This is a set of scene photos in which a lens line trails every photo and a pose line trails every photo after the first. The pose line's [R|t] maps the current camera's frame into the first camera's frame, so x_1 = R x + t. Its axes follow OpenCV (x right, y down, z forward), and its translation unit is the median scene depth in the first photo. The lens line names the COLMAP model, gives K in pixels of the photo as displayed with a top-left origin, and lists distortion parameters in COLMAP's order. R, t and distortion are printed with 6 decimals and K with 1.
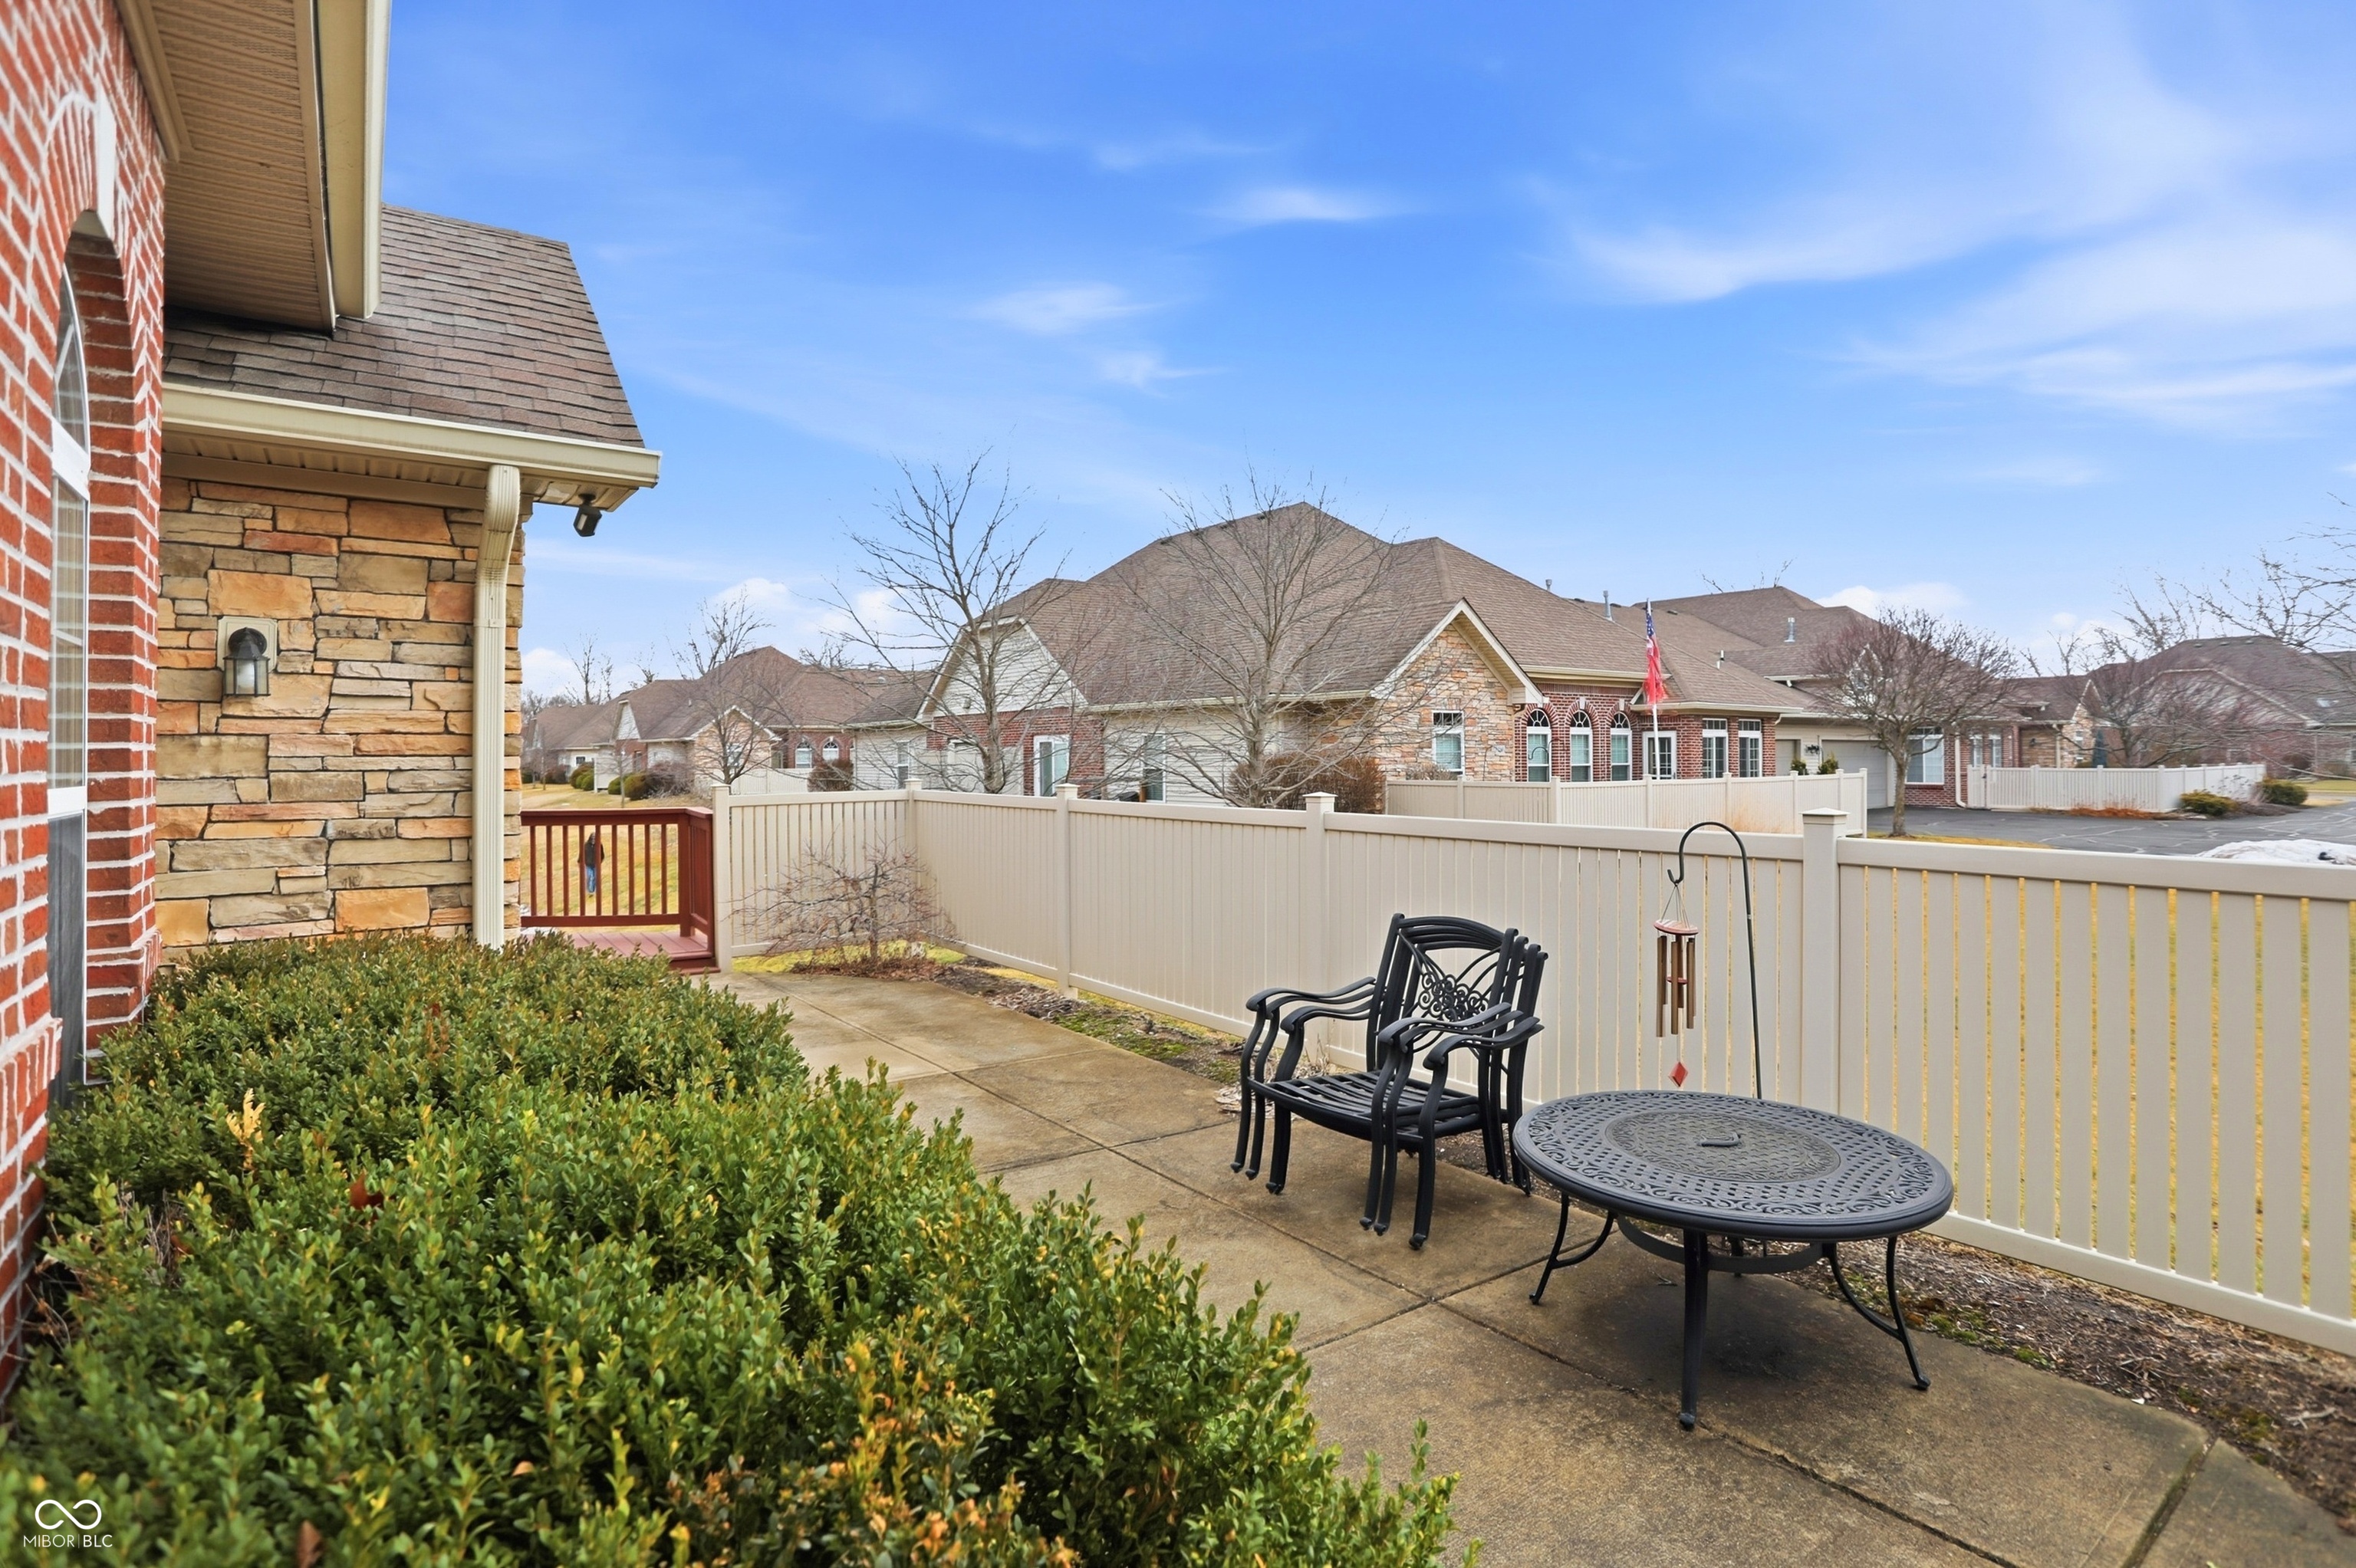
lens RADIAL K [[1159.5, 0, 1182.3], [0, 1159.5, 768.6], [0, 0, 1]] dist [-0.060696, 0.021073]
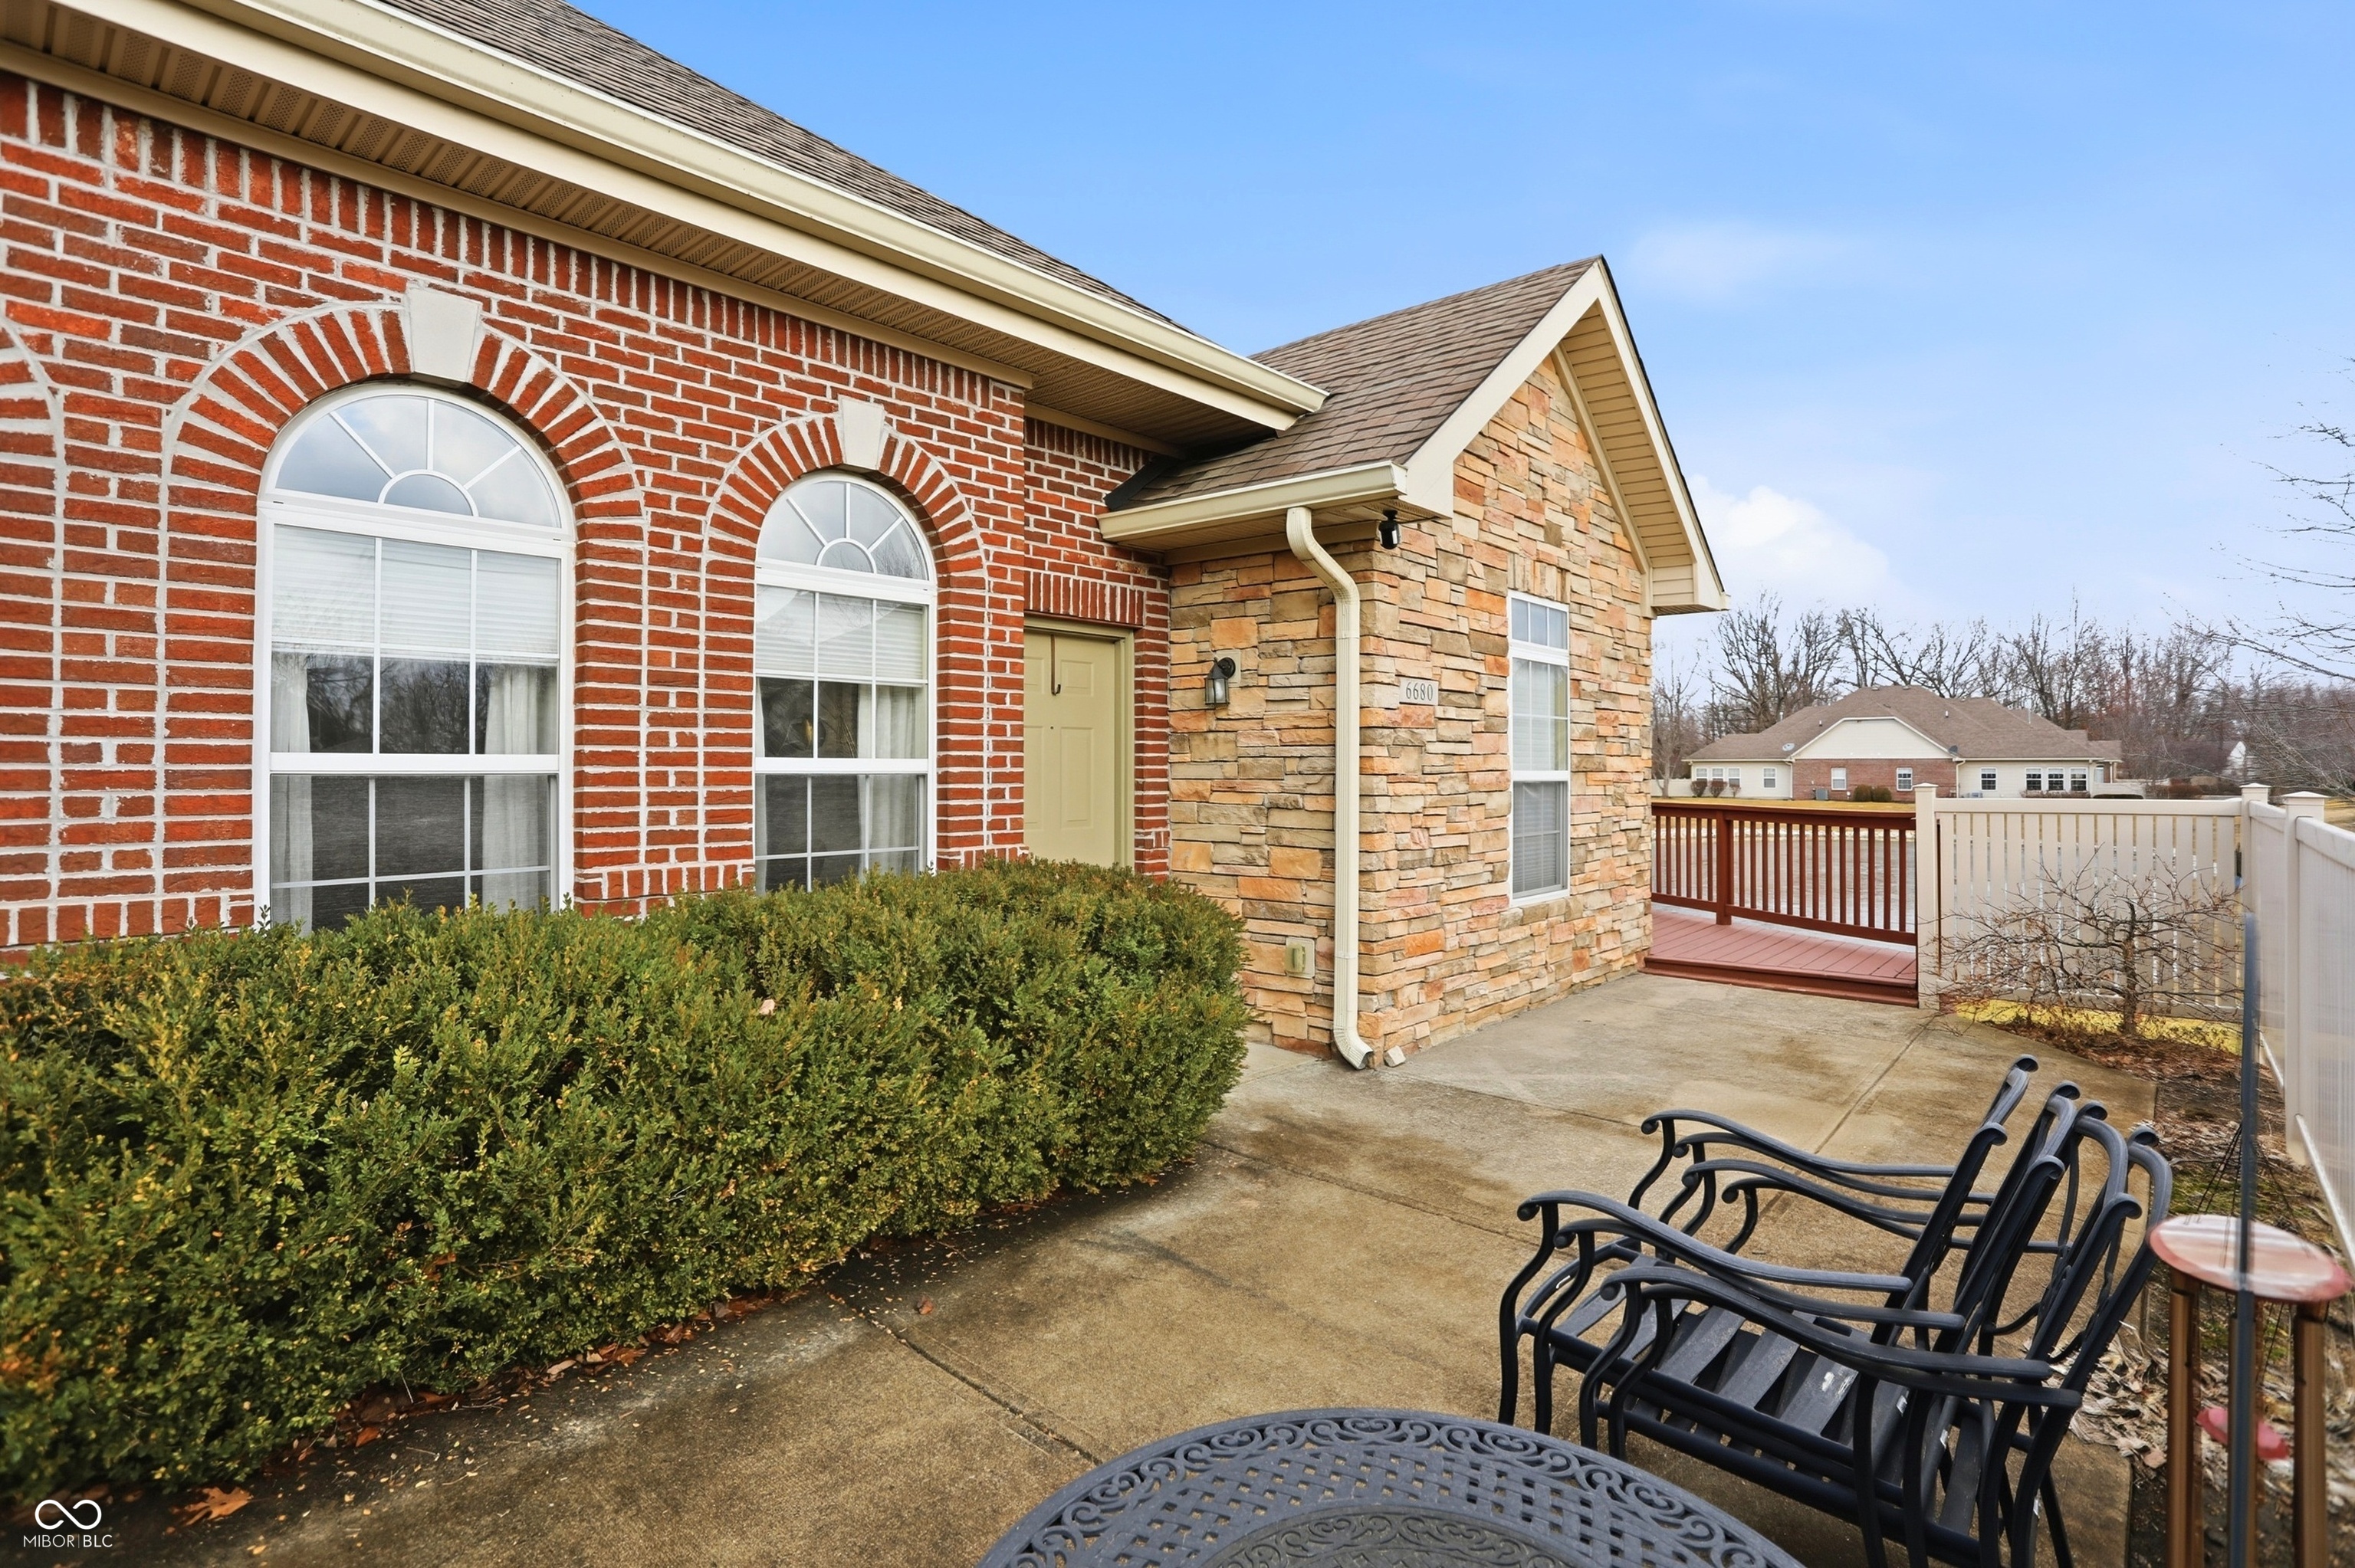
lens RADIAL K [[1159.0, 0, 1190.4], [0, 1159.0, 766.5], [0, 0, 1]] dist [-0.060696, 0.021073]
pose [[0.235136, 0.007833, -0.971931, 0.574107], [-0.014963, 0.999878, 0.004438, 0.008626], [0.971847, 0.013500, 0.235225, 0.579308]]
